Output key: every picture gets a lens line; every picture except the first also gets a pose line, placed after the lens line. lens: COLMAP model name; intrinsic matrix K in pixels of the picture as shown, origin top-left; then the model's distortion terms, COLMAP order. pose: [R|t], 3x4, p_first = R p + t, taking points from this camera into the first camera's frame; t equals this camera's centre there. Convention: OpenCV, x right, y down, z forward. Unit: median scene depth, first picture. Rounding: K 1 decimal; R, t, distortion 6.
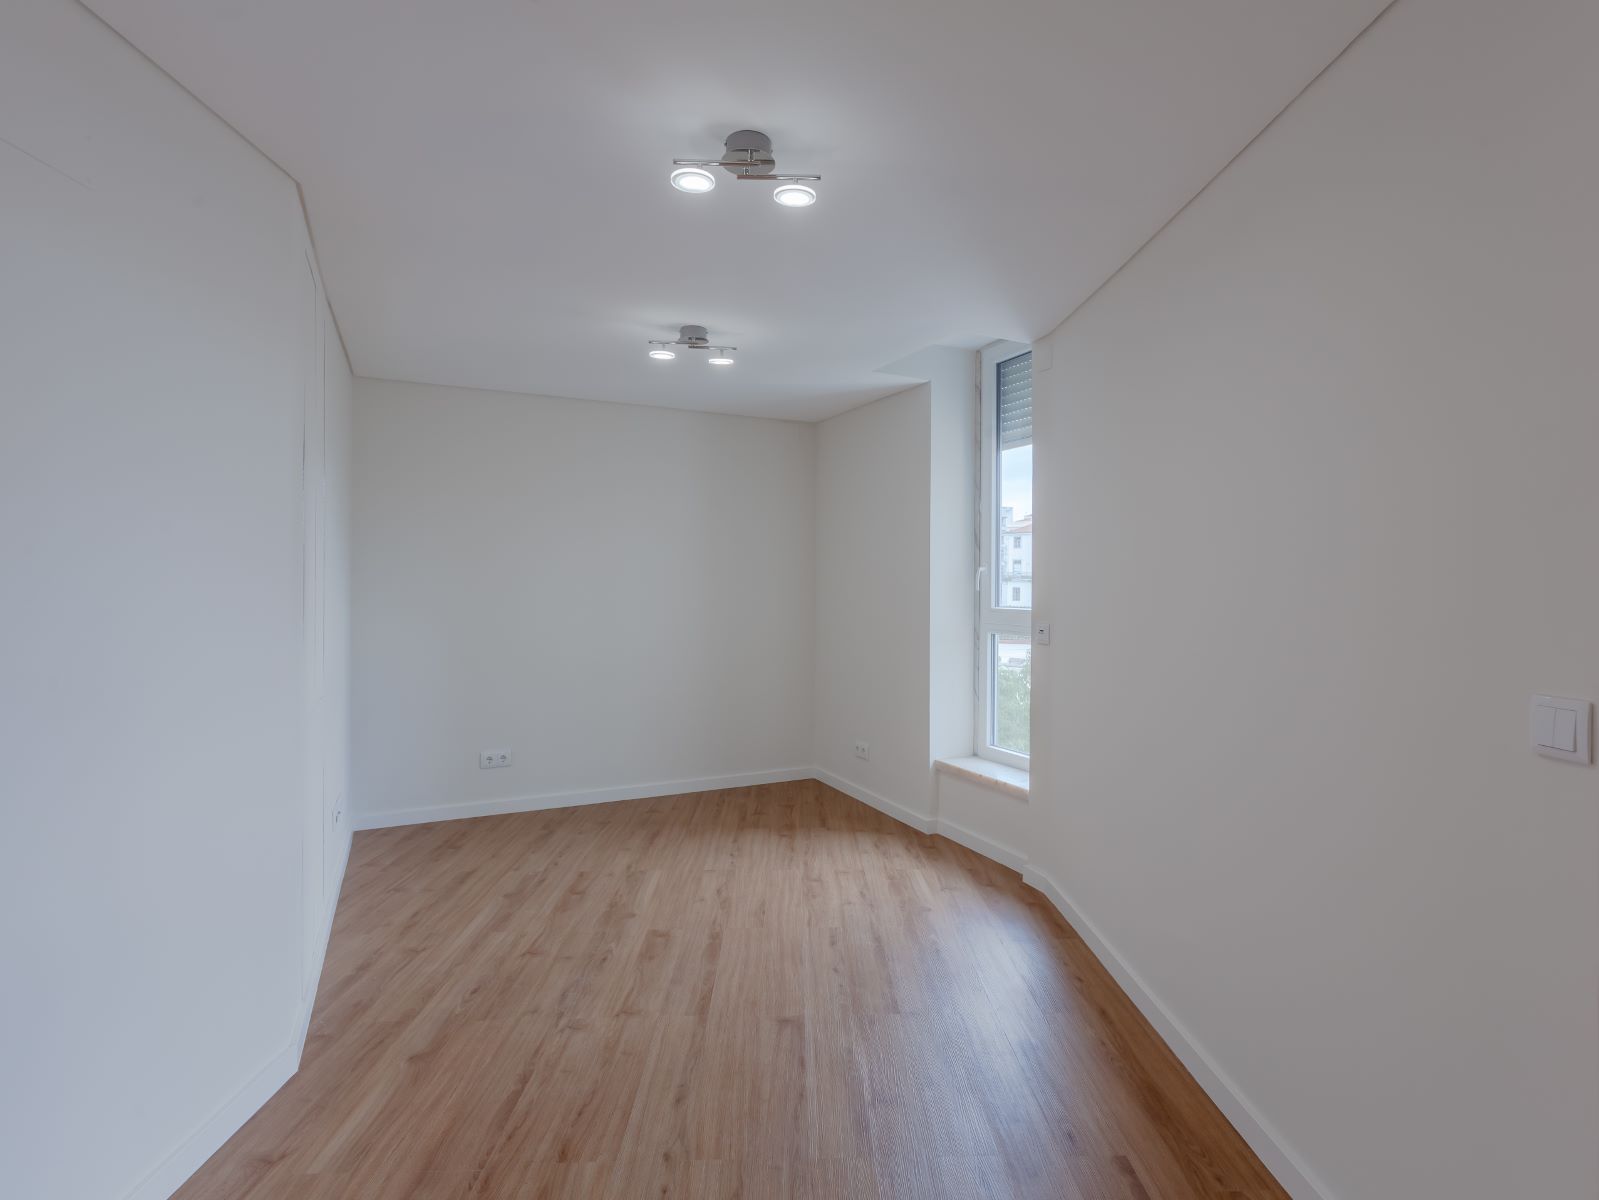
lens RADIAL K [[827.6, 0, 799.3], [0, 827.6, 595.1], [0, 0, 1]] dist [-0.003460, 0.001884]
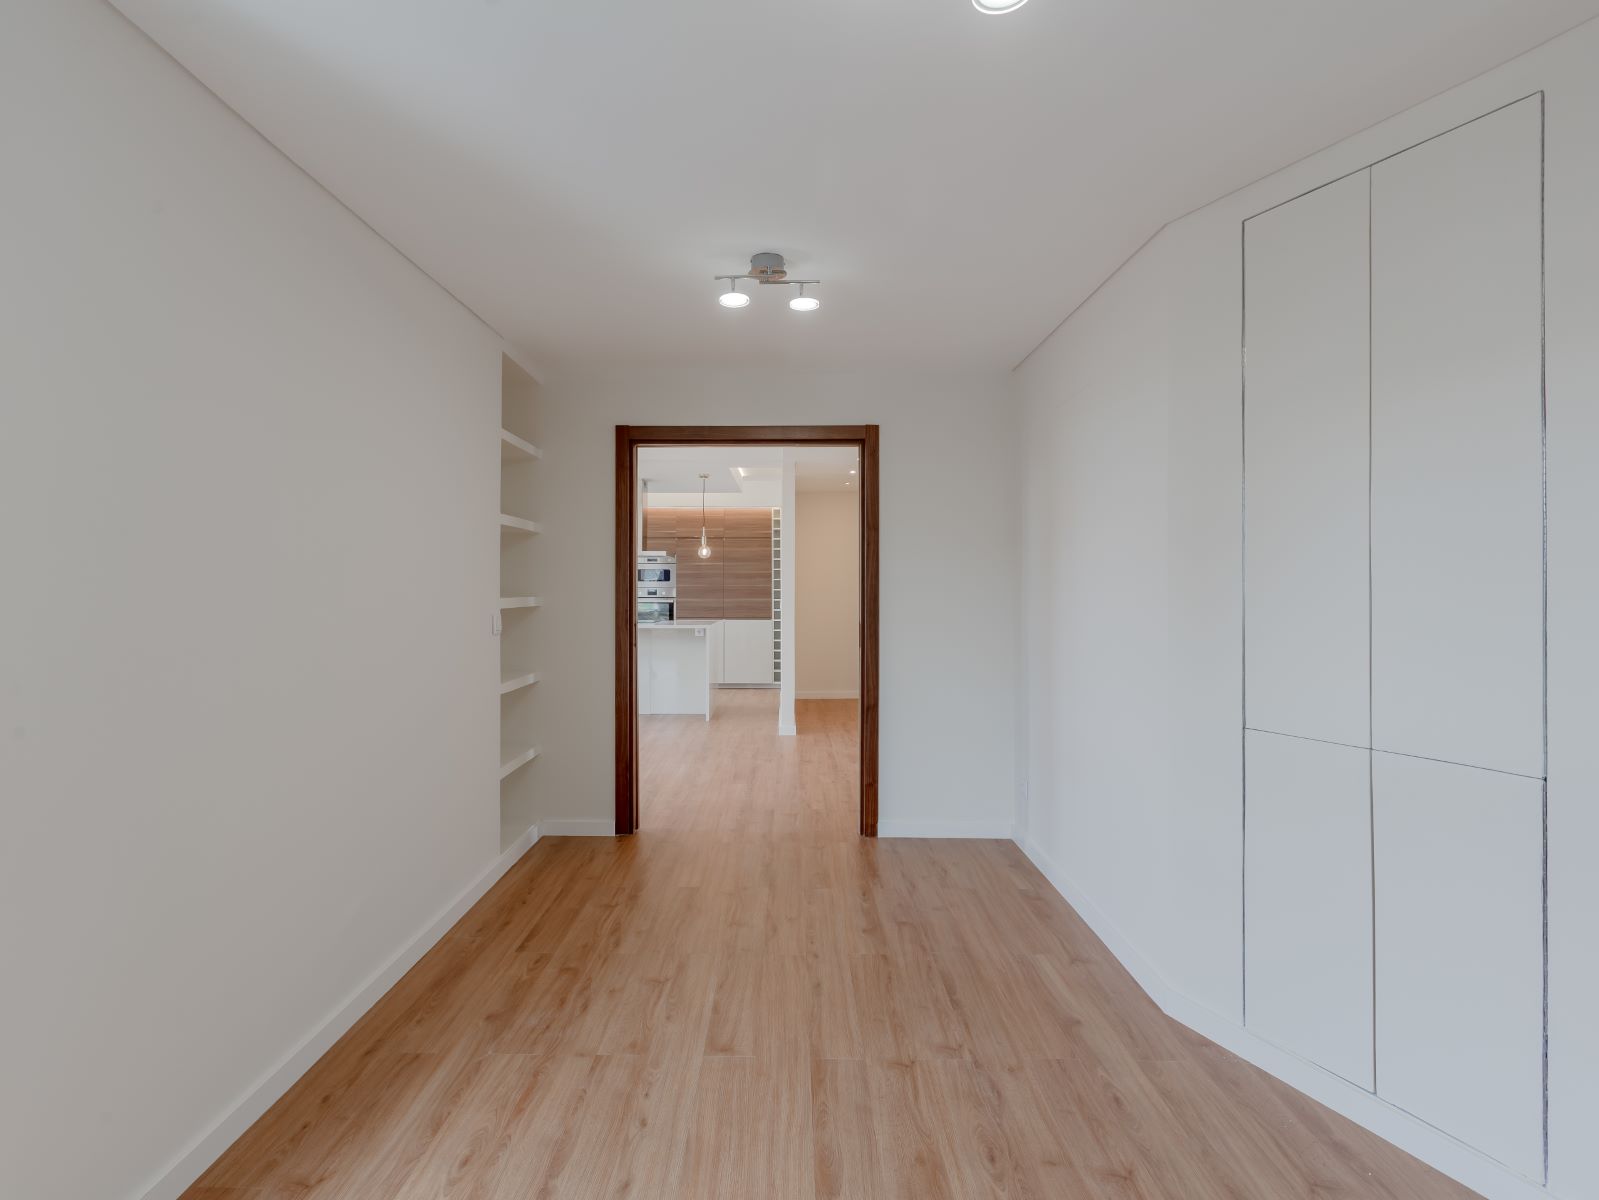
lens RADIAL K [[827.6, 0, 802.9], [0, 827.6, 590.8], [0, 0, 1]] dist [-0.003460, 0.001884]
pose [[-0.999972, -0.007327, -0.001813, -0.097974], [-0.007361, 0.999776, 0.019843, -0.016495], [0.001667, 0.019855, -0.999801, 1.905551]]
